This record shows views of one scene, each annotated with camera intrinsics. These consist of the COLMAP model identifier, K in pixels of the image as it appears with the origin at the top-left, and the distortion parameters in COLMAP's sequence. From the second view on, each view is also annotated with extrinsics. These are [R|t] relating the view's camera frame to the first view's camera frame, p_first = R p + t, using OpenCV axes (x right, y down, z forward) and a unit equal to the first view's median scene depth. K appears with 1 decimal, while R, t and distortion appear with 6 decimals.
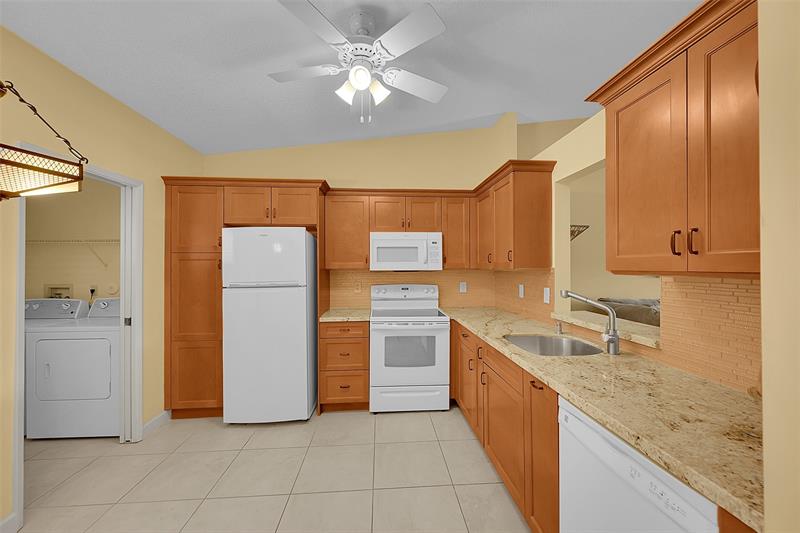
lens RADIAL K [[313.2, 0, 402.0], [0, 313.2, 264.1], [0, 0, 1]] dist [-0.000535, -0.000079]
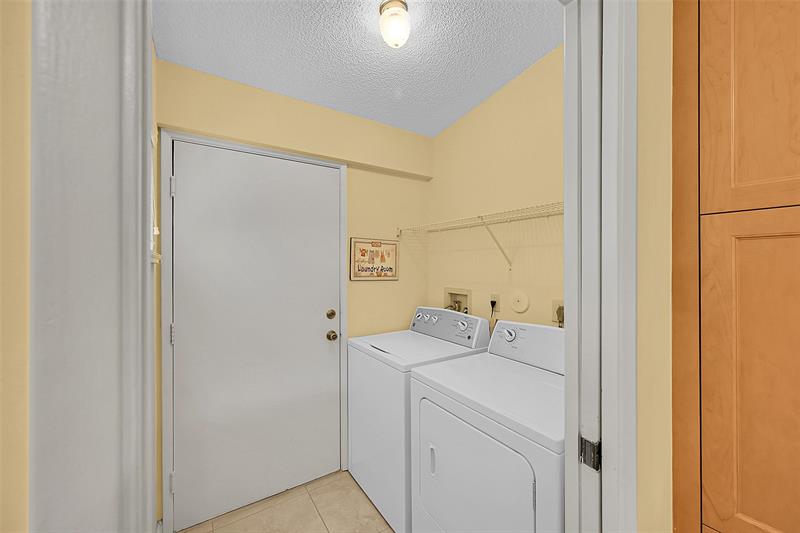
lens RADIAL K [[313.2, 0, 402.0], [0, 313.2, 264.1], [0, 0, 1]] dist [-0.000535, -0.000079]
pose [[0.495207, -0.000274, -0.868775, -0.572370], [0.005177, 0.999983, 0.002636, 0.005810], [0.868760, -0.005803, 0.495200, 0.569099]]
